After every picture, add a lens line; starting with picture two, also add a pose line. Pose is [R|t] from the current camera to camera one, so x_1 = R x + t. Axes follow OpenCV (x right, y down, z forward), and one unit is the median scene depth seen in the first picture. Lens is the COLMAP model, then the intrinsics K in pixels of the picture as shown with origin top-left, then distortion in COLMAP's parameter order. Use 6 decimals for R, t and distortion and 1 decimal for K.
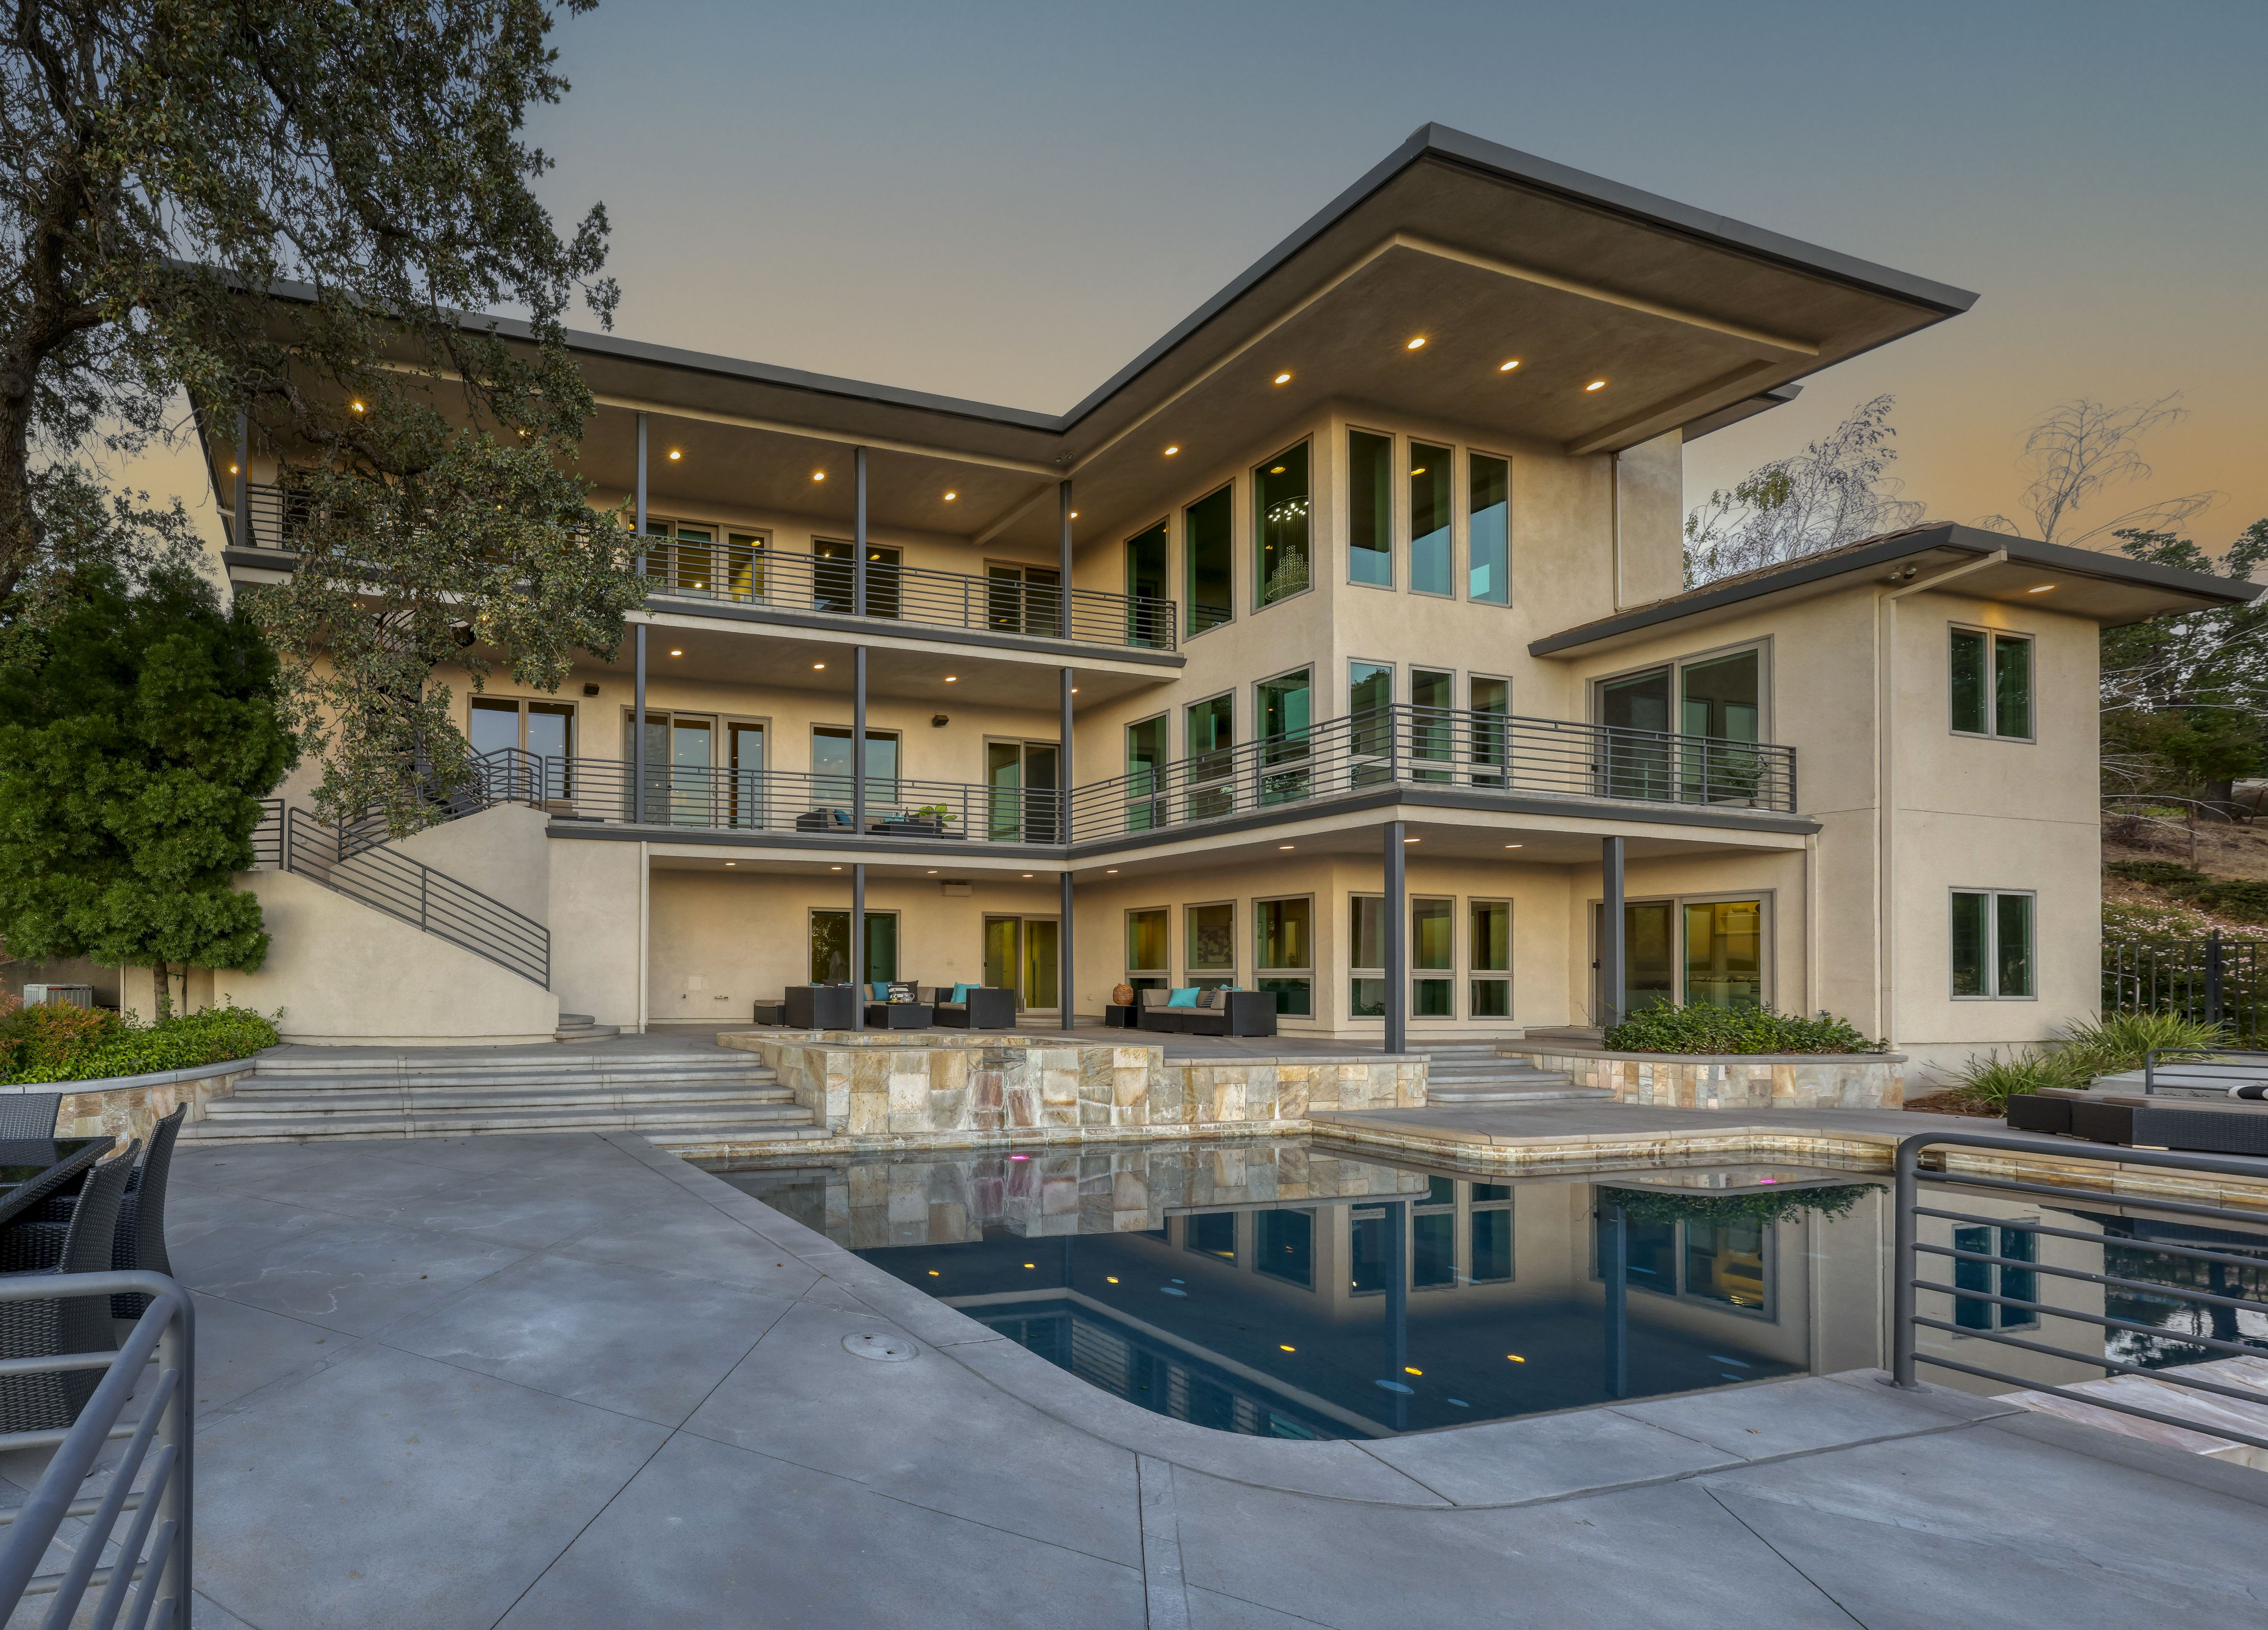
lens RADIAL K [[1554.8, 0, 1134.0], [0, 1554.8, 815.0], [0, 0, 1]] dist [-0.041130, 0.003309]
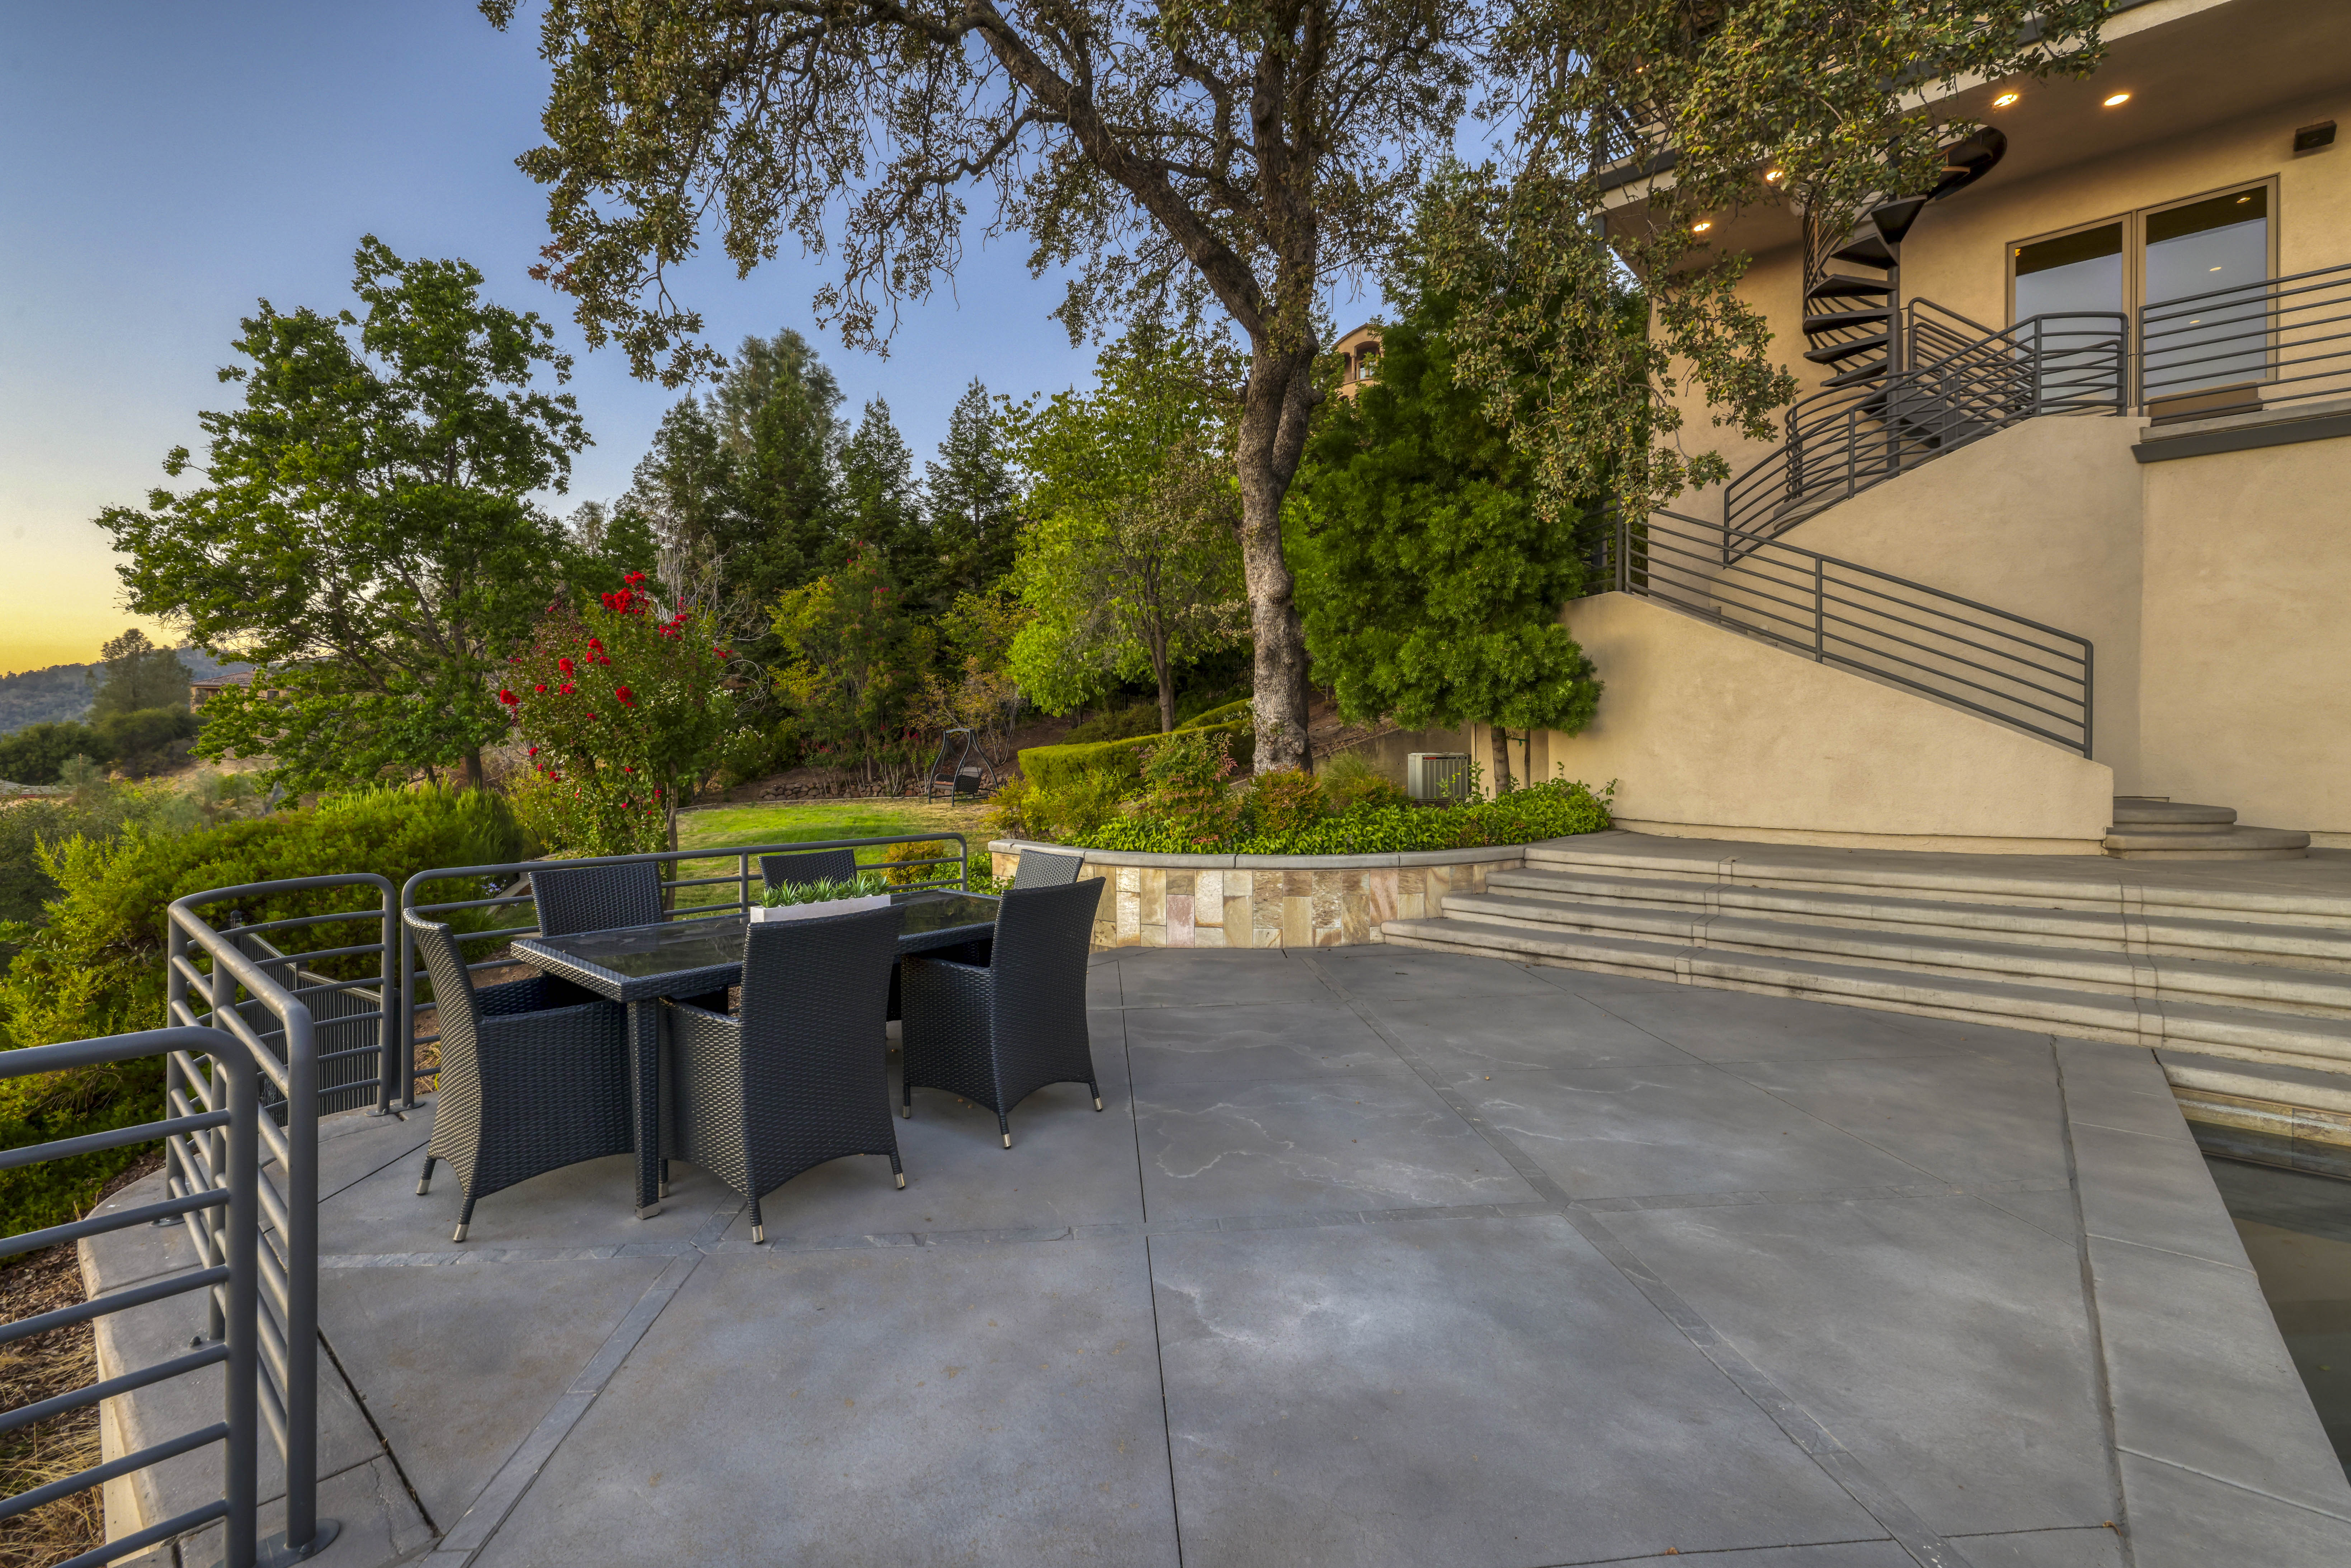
lens RADIAL K [[1461.6, 0, 1175.5], [0, 1461.6, 784.0], [0, 0, 1]] dist [0.002720, -0.004939]
pose [[-0.016944, 0.001288, -0.999856, 0.145254], [0.095788, 0.995402, -0.000341, 0.113722], [0.995258, -0.095780, -0.016989, 0.853156]]
